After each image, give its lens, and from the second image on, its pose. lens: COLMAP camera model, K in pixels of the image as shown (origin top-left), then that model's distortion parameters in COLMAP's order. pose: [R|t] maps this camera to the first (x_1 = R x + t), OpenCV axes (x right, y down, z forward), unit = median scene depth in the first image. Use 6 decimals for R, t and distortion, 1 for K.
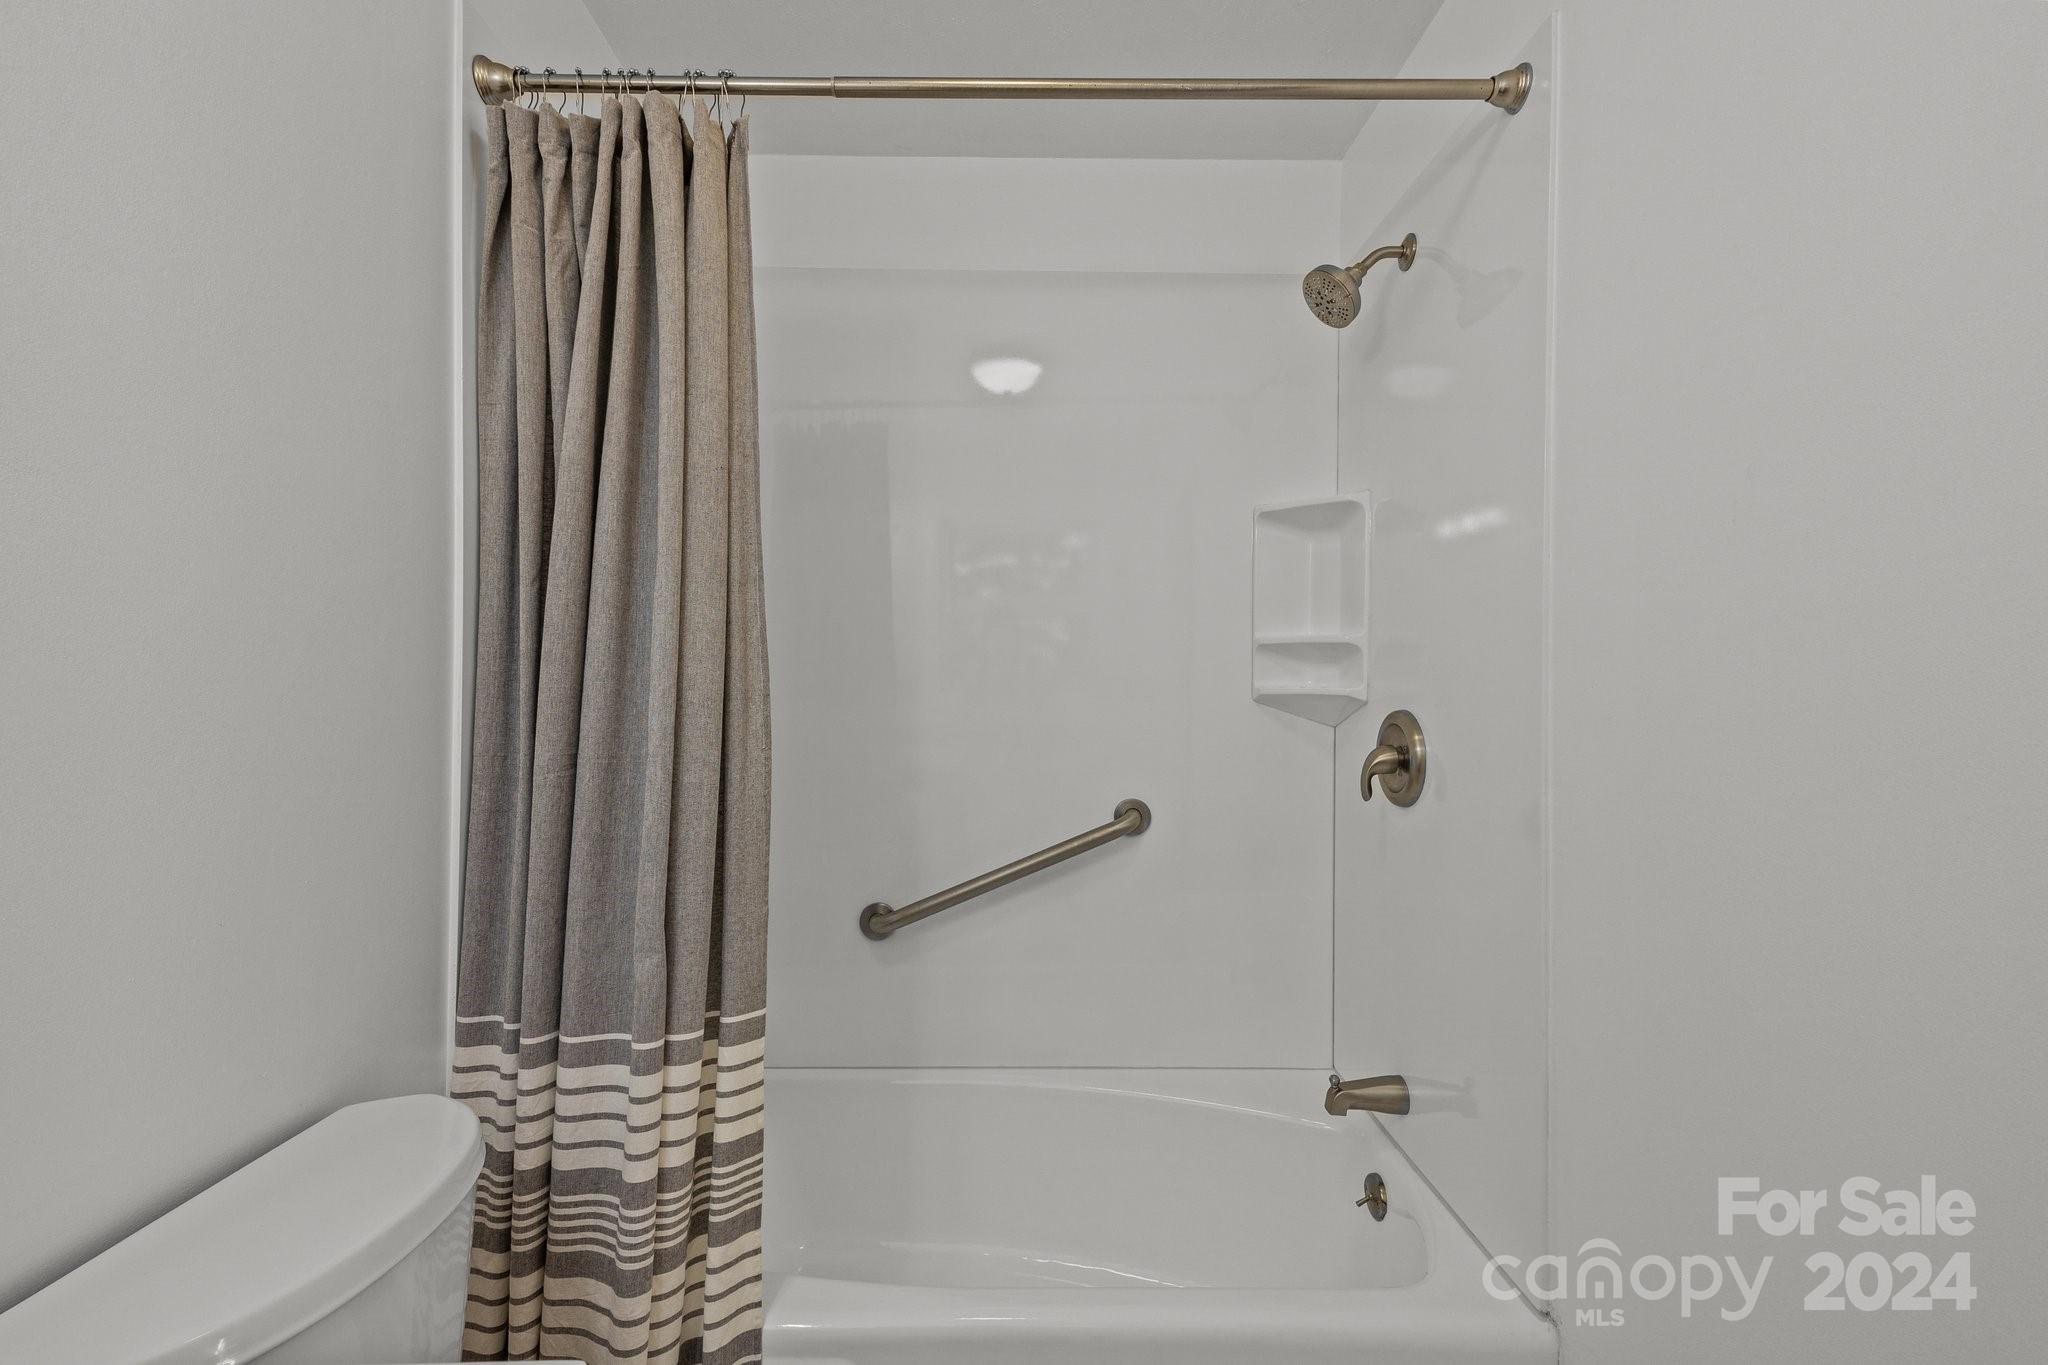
lens RADIAL K [[879.9, 0, 1023.3], [0, 879.9, 678.8], [0, 0, 1]] dist [0.010509, 0.000116]
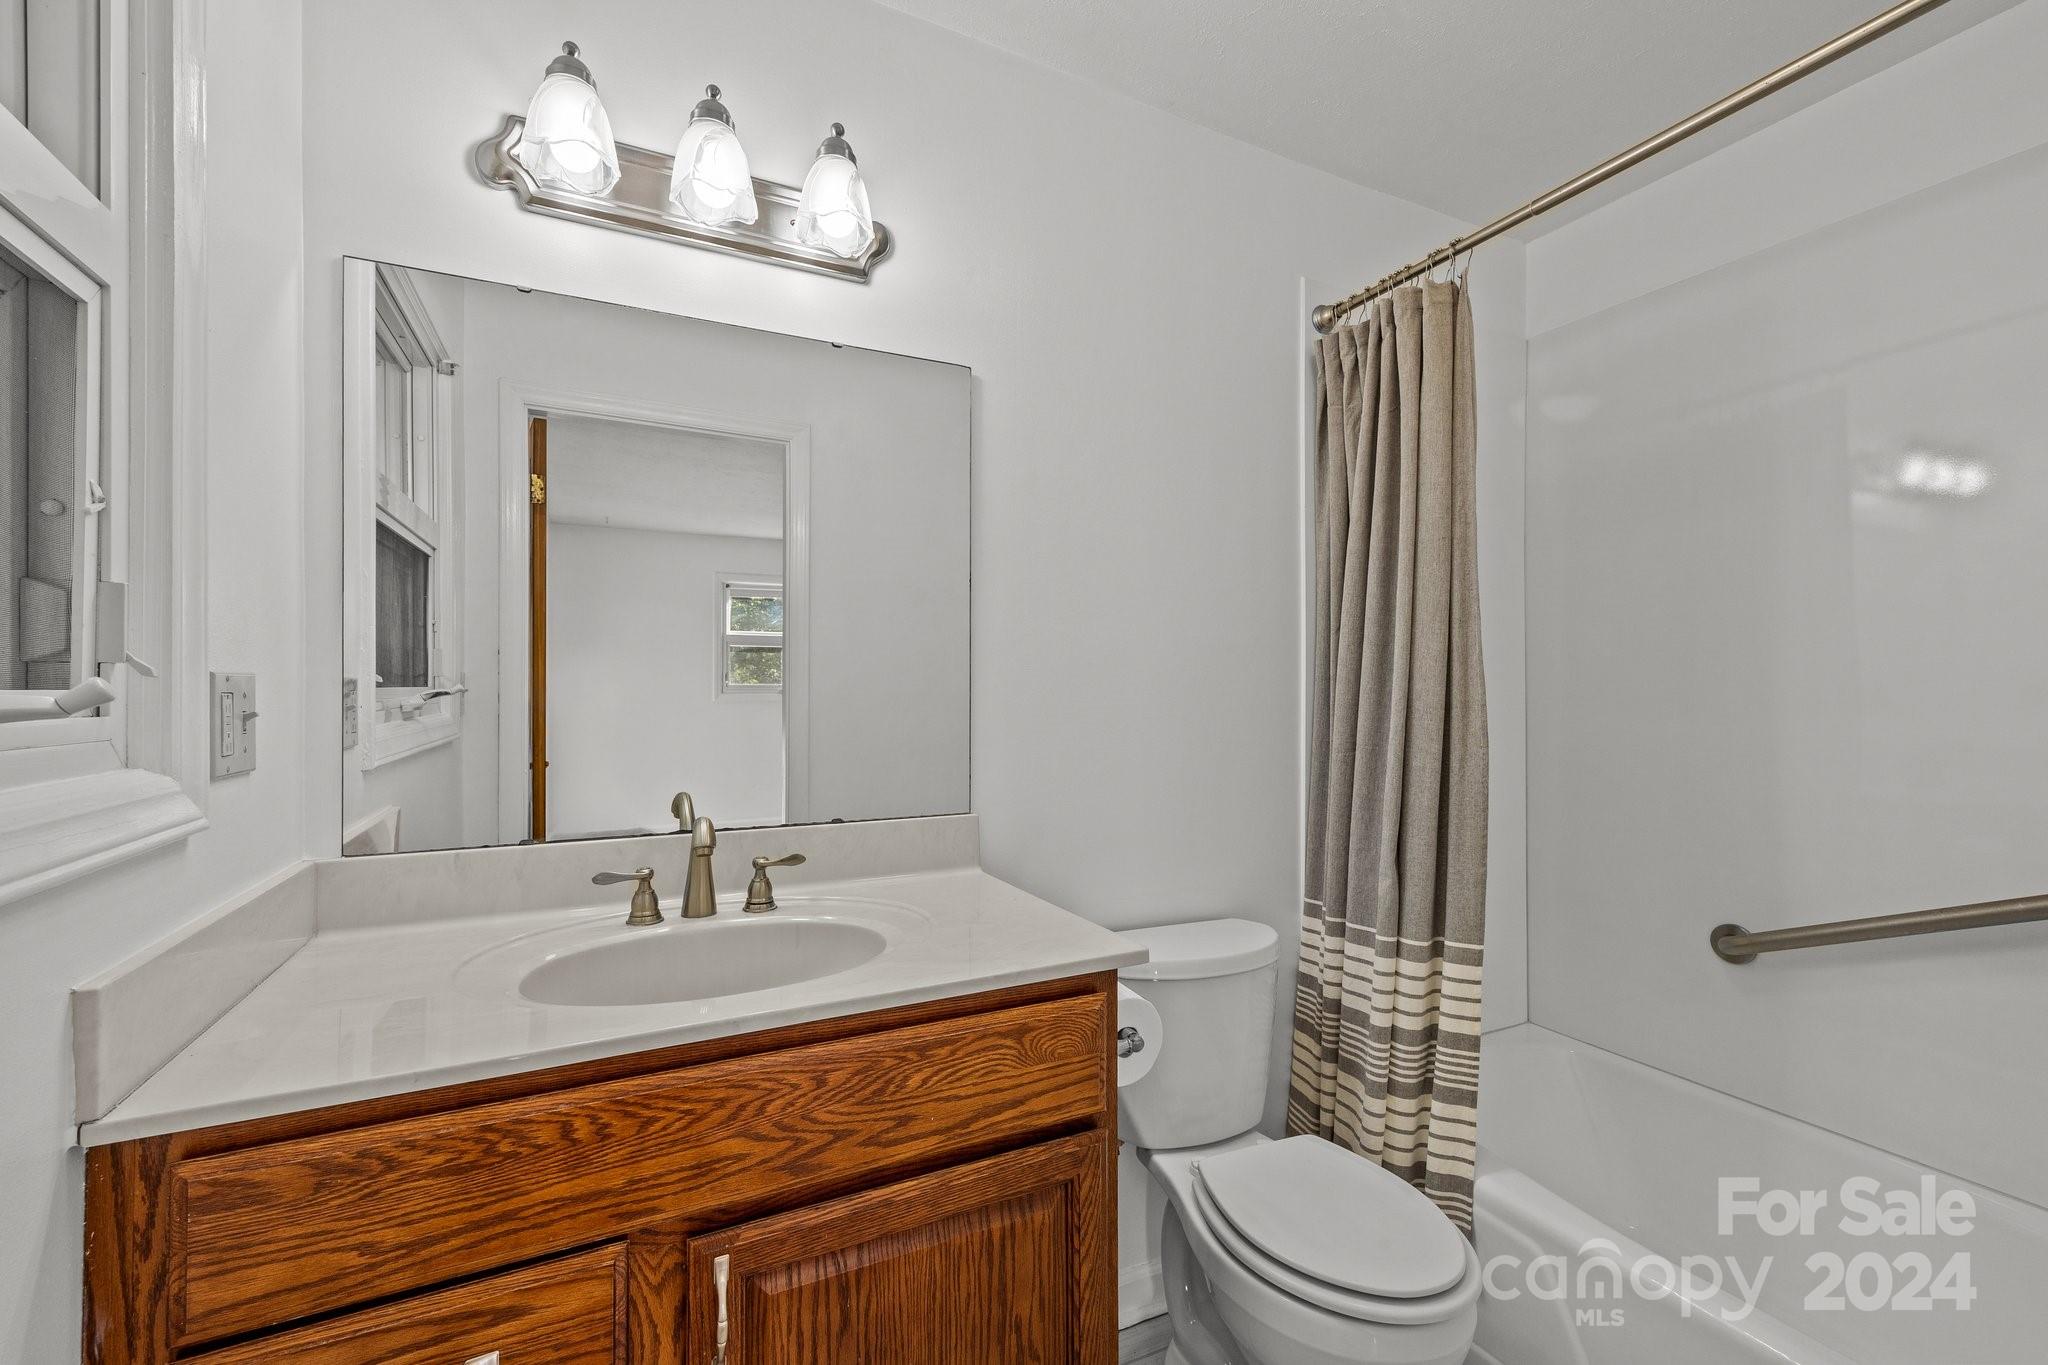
lens RADIAL K [[833.2, 0, 1026.3], [0, 833.2, 688.1], [0, 0, 1]] dist [0.000055, 0.000073]
pose [[0.438316, -0.007721, -0.898788, 0.542335], [0.005884, 0.999966, -0.005721, -0.003321], [0.898802, -0.002781, 0.438347, -0.149898]]
